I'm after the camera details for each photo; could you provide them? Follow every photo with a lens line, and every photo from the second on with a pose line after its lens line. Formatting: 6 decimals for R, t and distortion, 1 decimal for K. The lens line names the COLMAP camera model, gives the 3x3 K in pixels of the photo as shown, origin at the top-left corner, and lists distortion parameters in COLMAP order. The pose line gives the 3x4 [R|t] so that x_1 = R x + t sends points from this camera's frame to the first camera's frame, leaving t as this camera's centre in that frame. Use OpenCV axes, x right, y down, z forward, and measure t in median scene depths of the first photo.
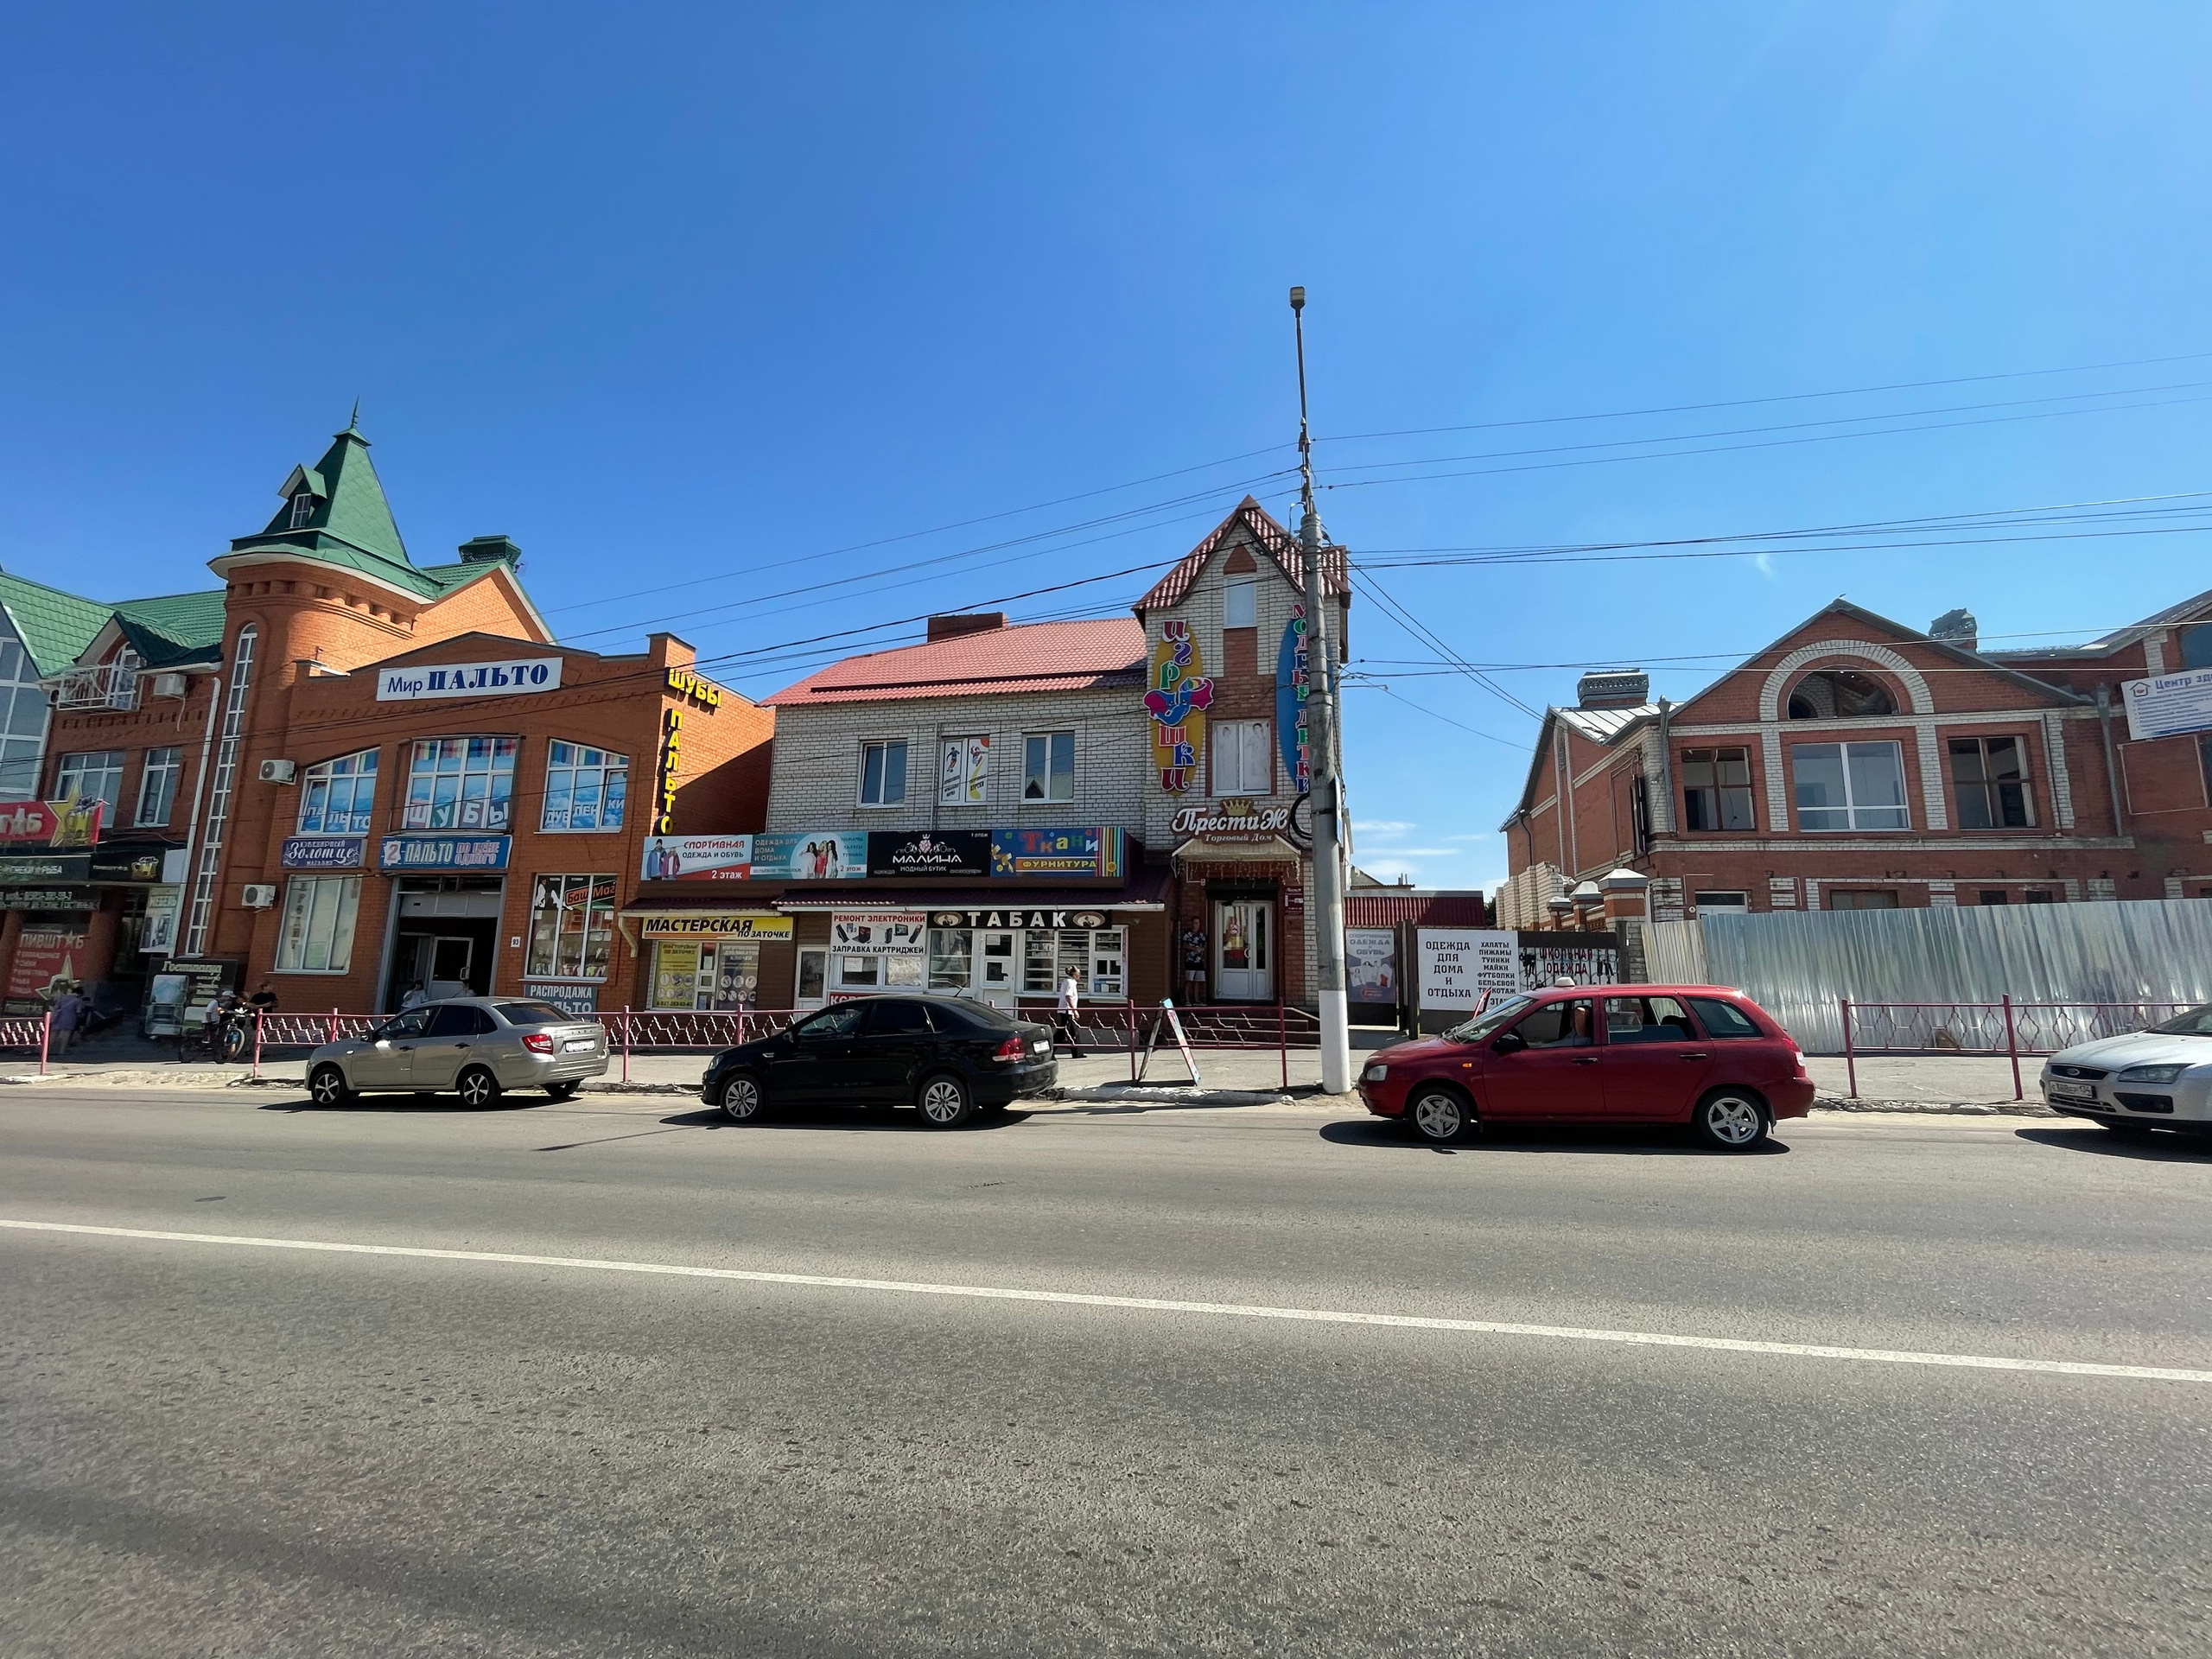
lens RADIAL K [[900.7, 0, 1092.2], [0, 900.7, 818.0], [0, 0, 1]] dist [0.000434, -0.000108]
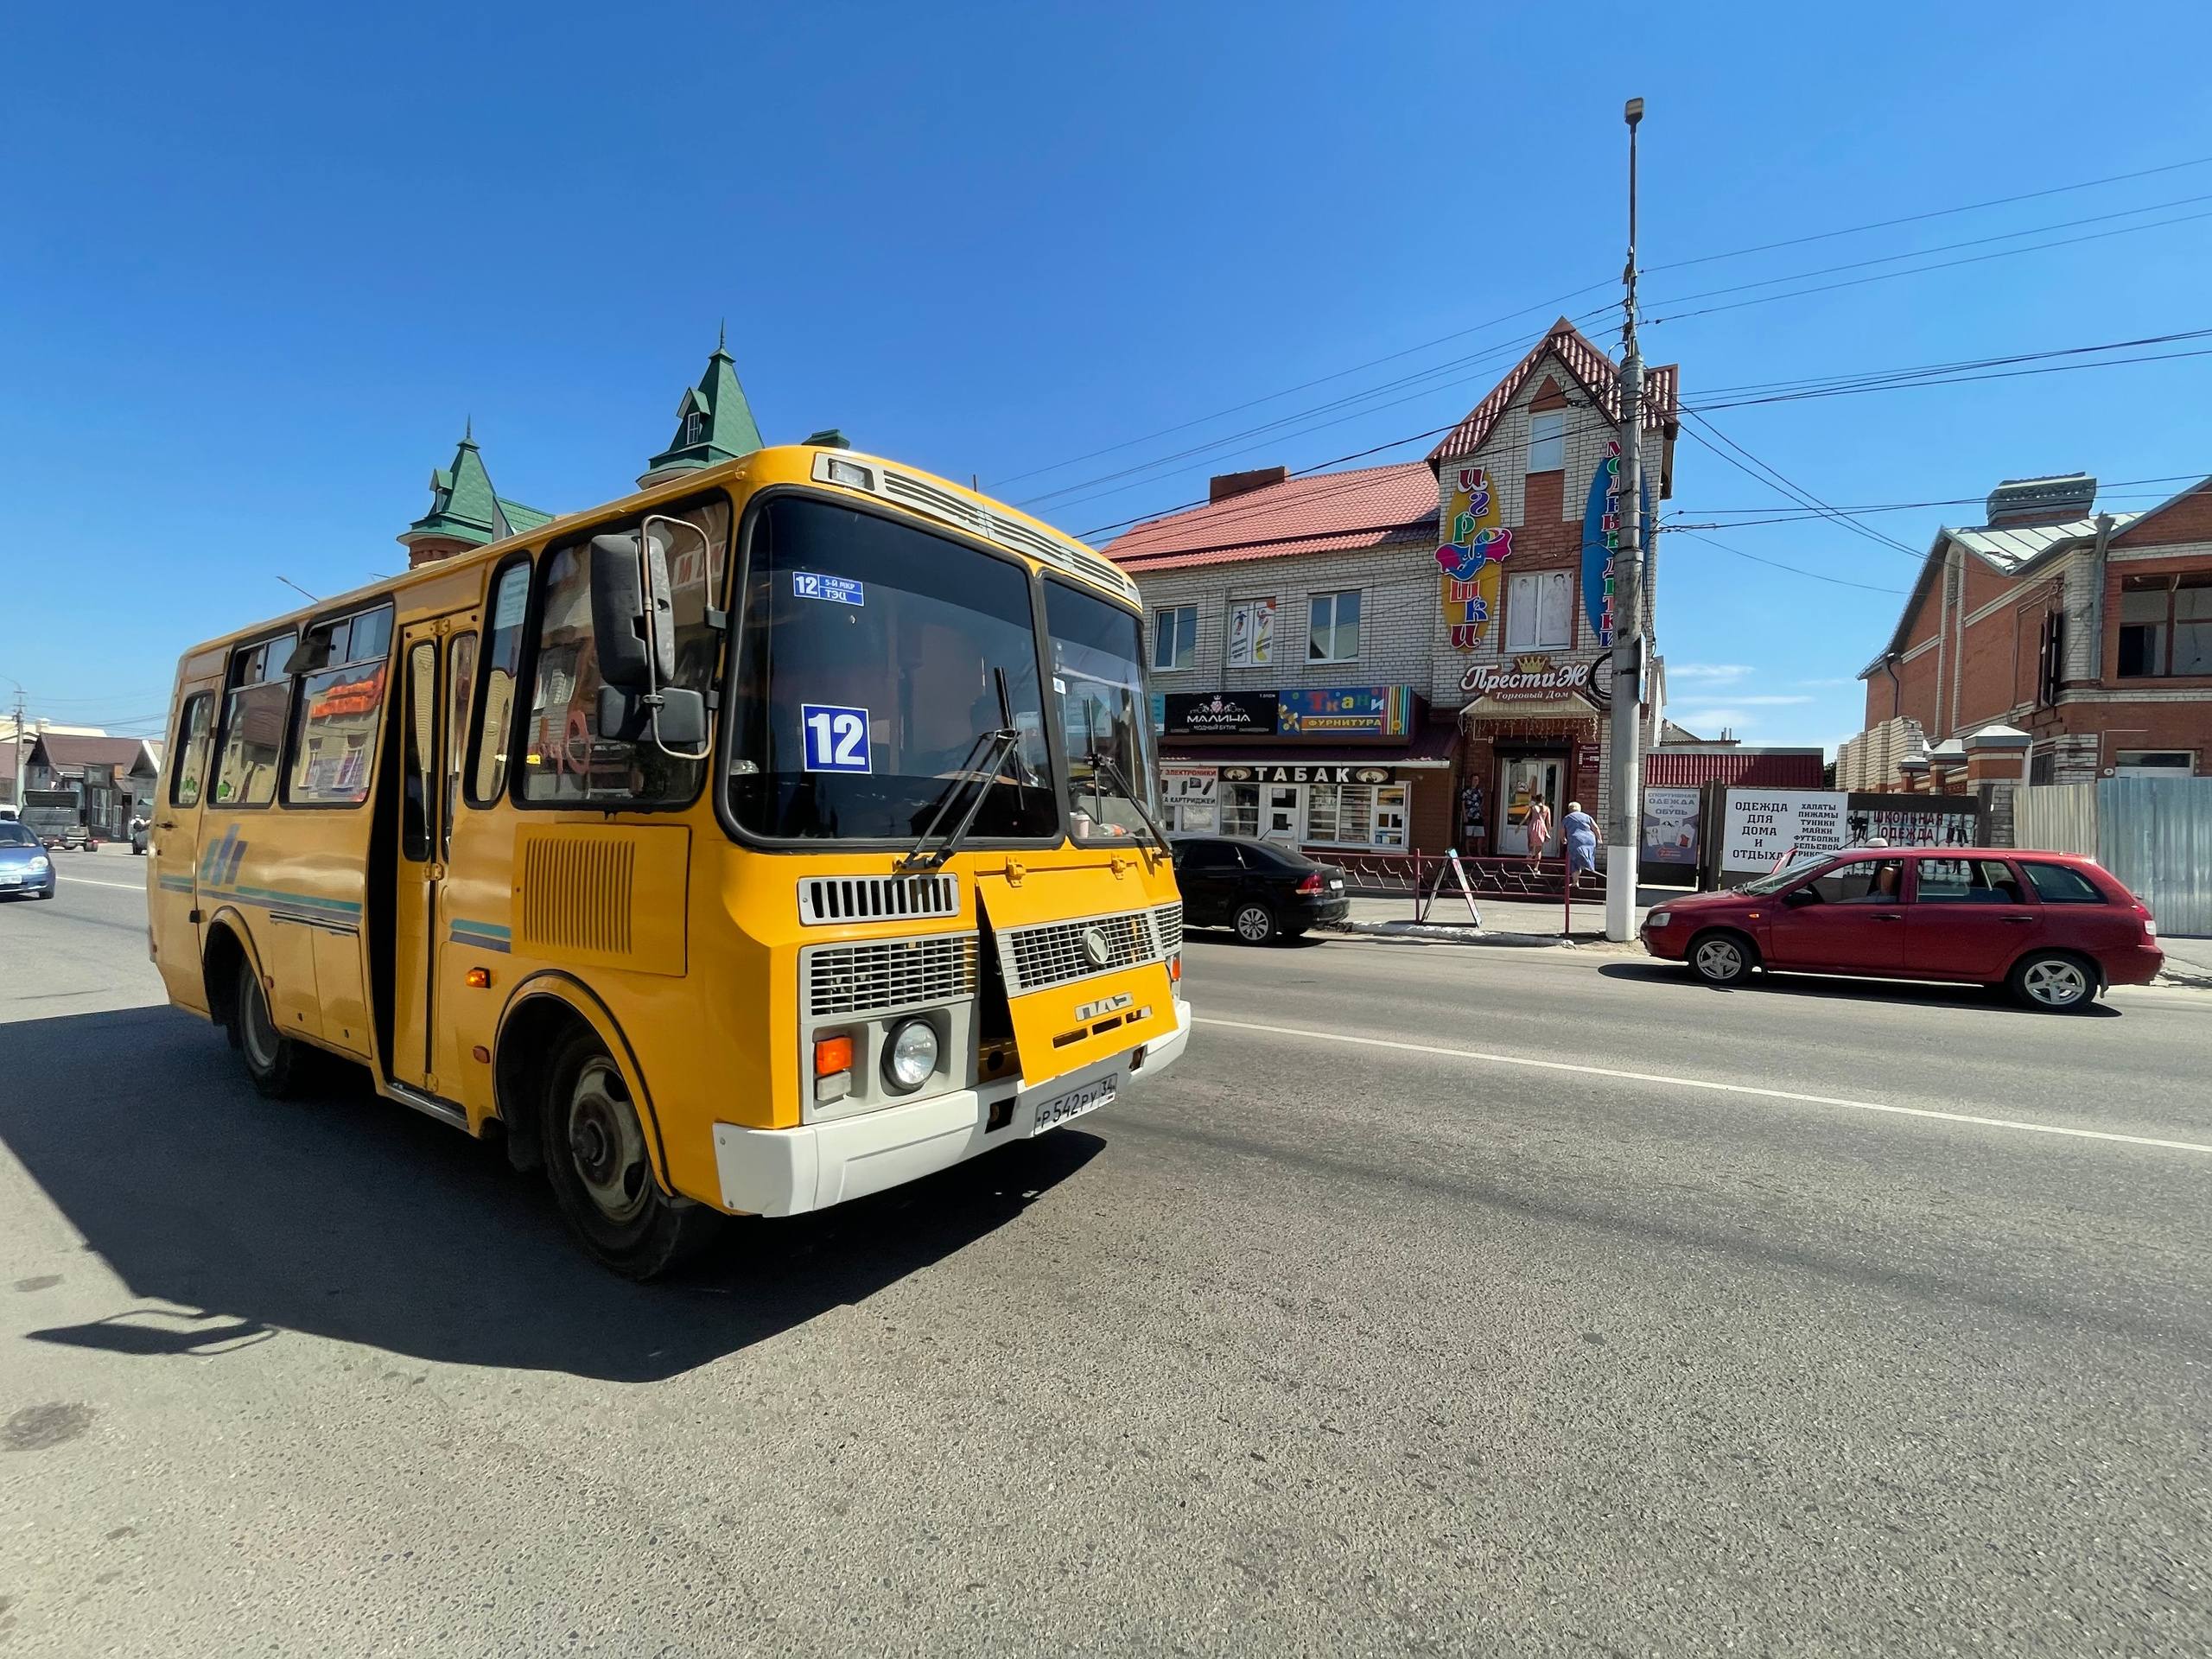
lens RADIAL K [[907.7, 0, 1081.2], [0, 907.7, 831.5], [0, 0, 1]] dist [-0.038443, 0.013883]
pose [[0.956812, 0.027580, -0.289396, -0.021864], [0.023545, 0.984867, 0.171704, -0.011922], [0.289752, -0.171102, 0.941684, -0.103725]]
